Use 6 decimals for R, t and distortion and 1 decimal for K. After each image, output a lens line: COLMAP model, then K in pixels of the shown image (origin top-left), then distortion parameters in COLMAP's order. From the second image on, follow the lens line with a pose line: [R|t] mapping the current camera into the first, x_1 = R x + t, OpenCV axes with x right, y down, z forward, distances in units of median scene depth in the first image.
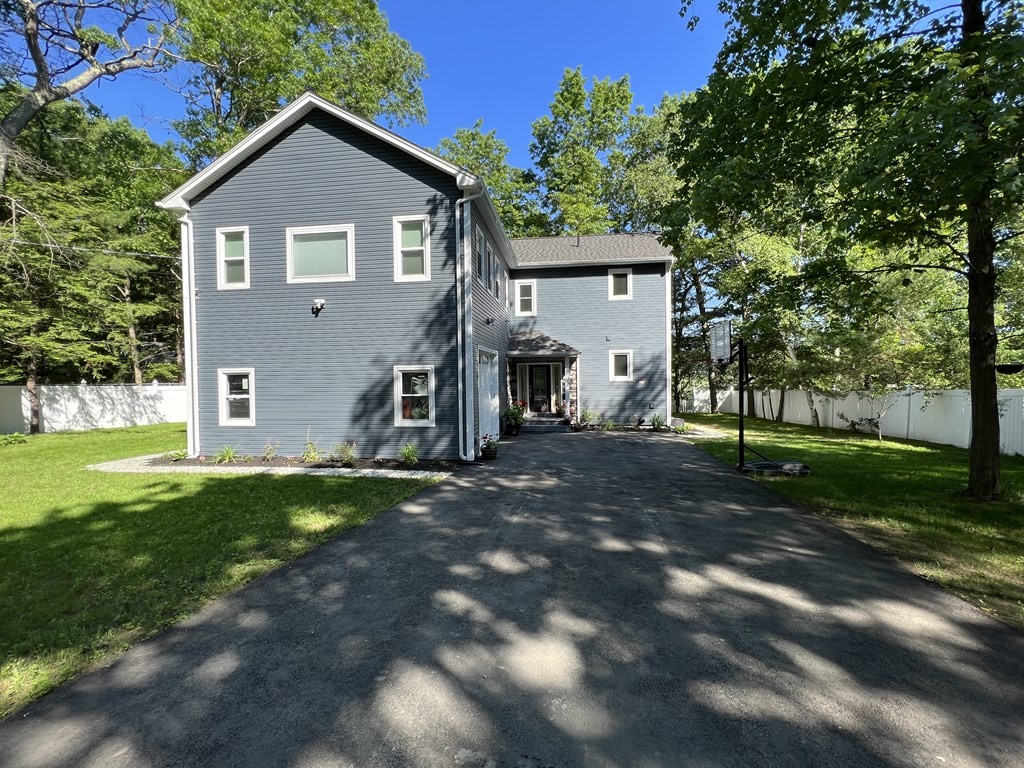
lens RADIAL K [[450.5, 0, 512.0], [0, 450.5, 384.0], [0, 0, 1]] dist [-0.000810, 0.000519]
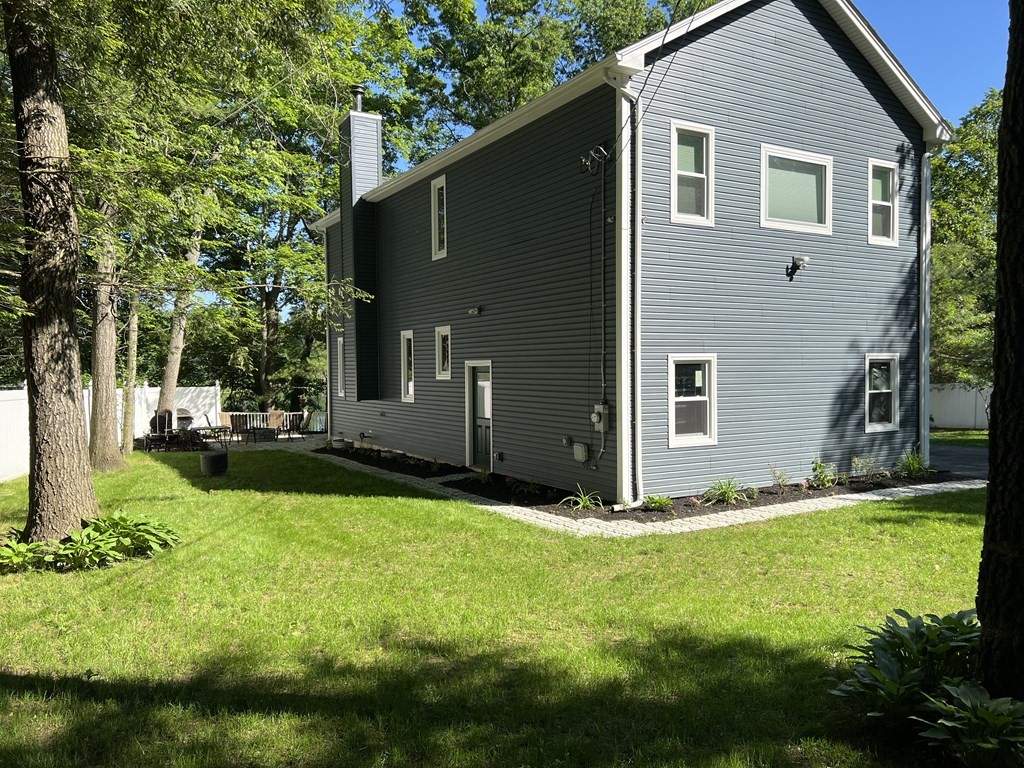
lens RADIAL K [[769.0, 0, 512.0], [0, 769.0, 384.0], [0, 0, 1]] dist [0.066394, -0.075435]
pose [[0.783369, -0.008329, 0.621501, -1.477701], [0.009840, 0.999951, 0.000998, 0.004013], [-0.621479, 0.005333, 0.783413, 0.326111]]
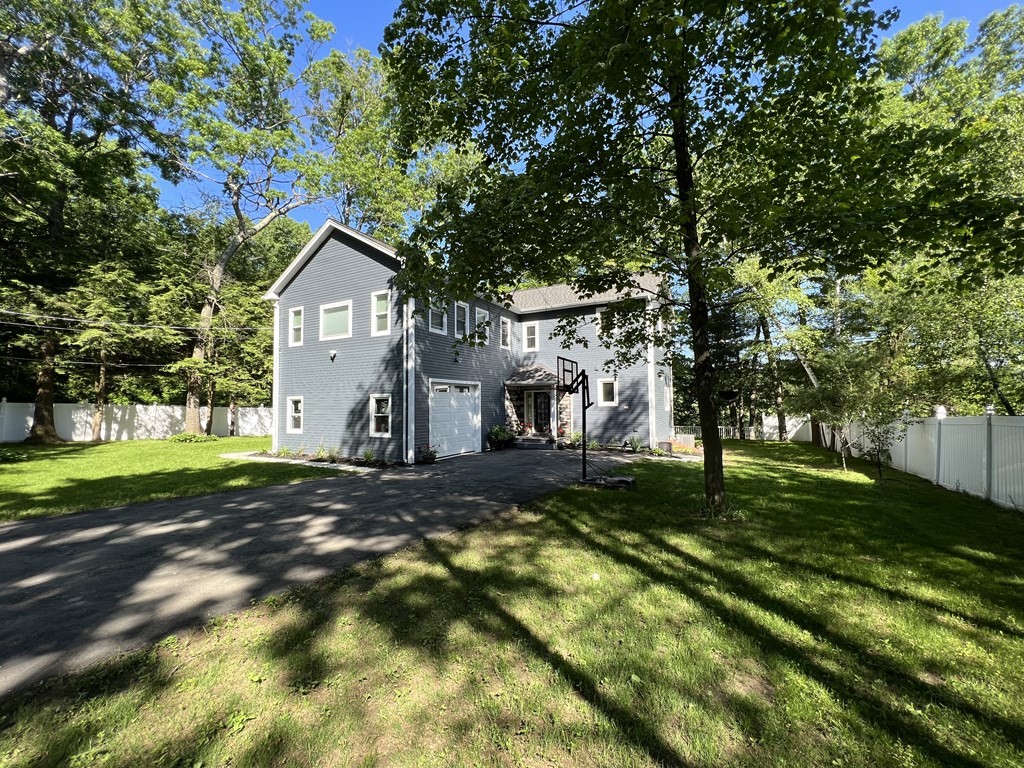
lens RADIAL K [[414.1, 0, 512.0], [0, 414.1, 384.0], [0, 0, 1]] dist [0.000266, -0.000001]
pose [[0.932553, -0.015710, -0.360691, 0.610228], [-0.006851, 0.998103, -0.061185, 0.005310], [0.360968, 0.059529, 0.930676, -0.068163]]
